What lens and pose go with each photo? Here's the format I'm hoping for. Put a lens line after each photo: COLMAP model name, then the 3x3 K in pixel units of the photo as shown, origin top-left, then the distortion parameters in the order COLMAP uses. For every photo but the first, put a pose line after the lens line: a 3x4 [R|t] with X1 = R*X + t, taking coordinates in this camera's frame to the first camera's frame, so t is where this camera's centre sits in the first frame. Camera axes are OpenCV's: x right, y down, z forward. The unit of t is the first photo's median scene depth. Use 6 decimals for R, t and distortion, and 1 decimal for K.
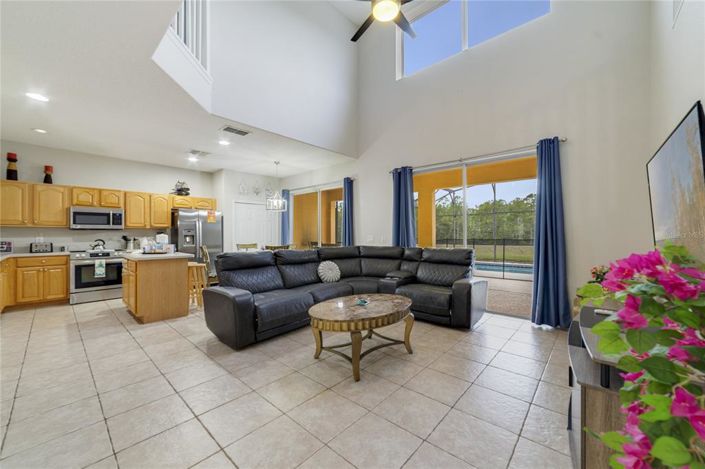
lens RADIAL K [[273.4, 0, 354.4], [0, 273.4, 234.5], [0, 0, 1]] dist [-0.020514, 0.008487]
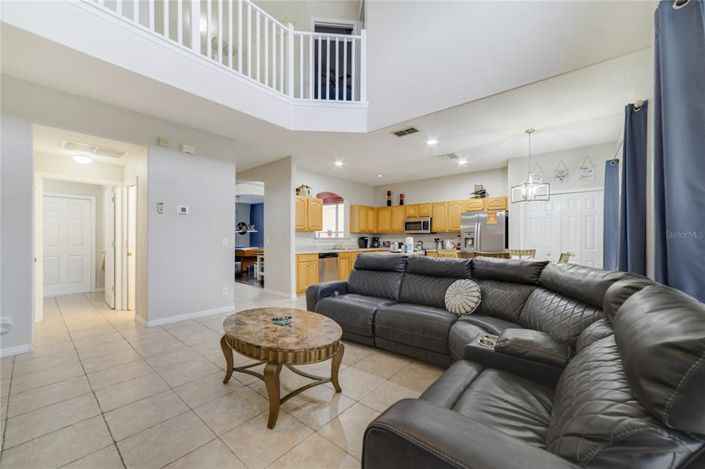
lens RADIAL K [[276.5, 0, 353.1], [0, 276.5, 239.4], [0, 0, 1]] dist [-0.001482, -0.000054]
pose [[0.030400, 0.006771, -0.999515, 0.468333], [-0.000083, 0.999977, 0.006772, 0.001121], [0.999538, -0.000123, 0.030399, 0.649848]]
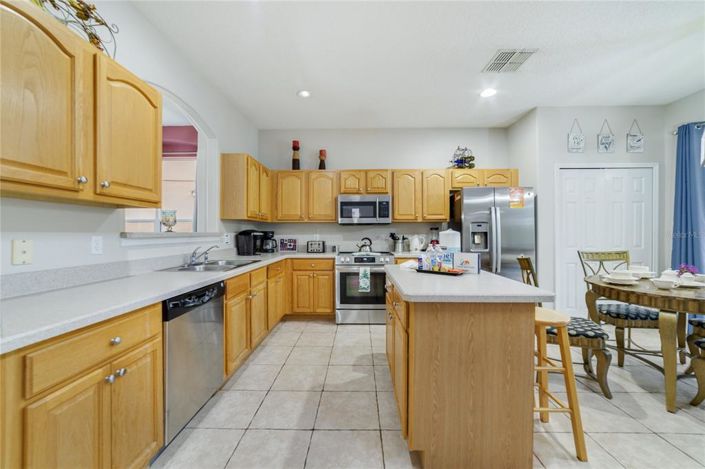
lens RADIAL K [[273.4, 0, 354.4], [0, 273.4, 234.5], [0, 0, 1]] dist [-0.020514, 0.008487]
pose [[0.652840, 0.007280, -0.757461, -0.411409], [0.000812, 0.999947, 0.010310, 0.001271], [0.757495, -0.007346, 0.652799, 0.505598]]
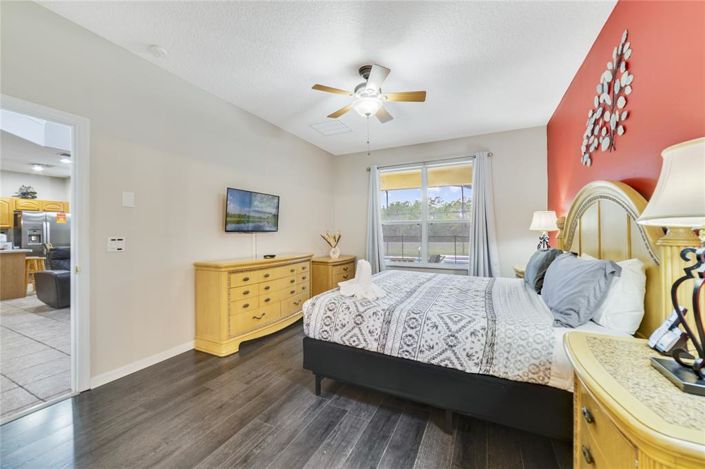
lens RADIAL K [[273.4, 0, 354.4], [0, 273.4, 234.5], [0, 0, 1]] dist [-0.020514, 0.008487]
pose [[0.961073, 0.001272, 0.276291, 0.426909], [-0.001386, 0.999999, 0.000219, -0.000257], [-0.276291, -0.000593, 0.961074, -0.530431]]
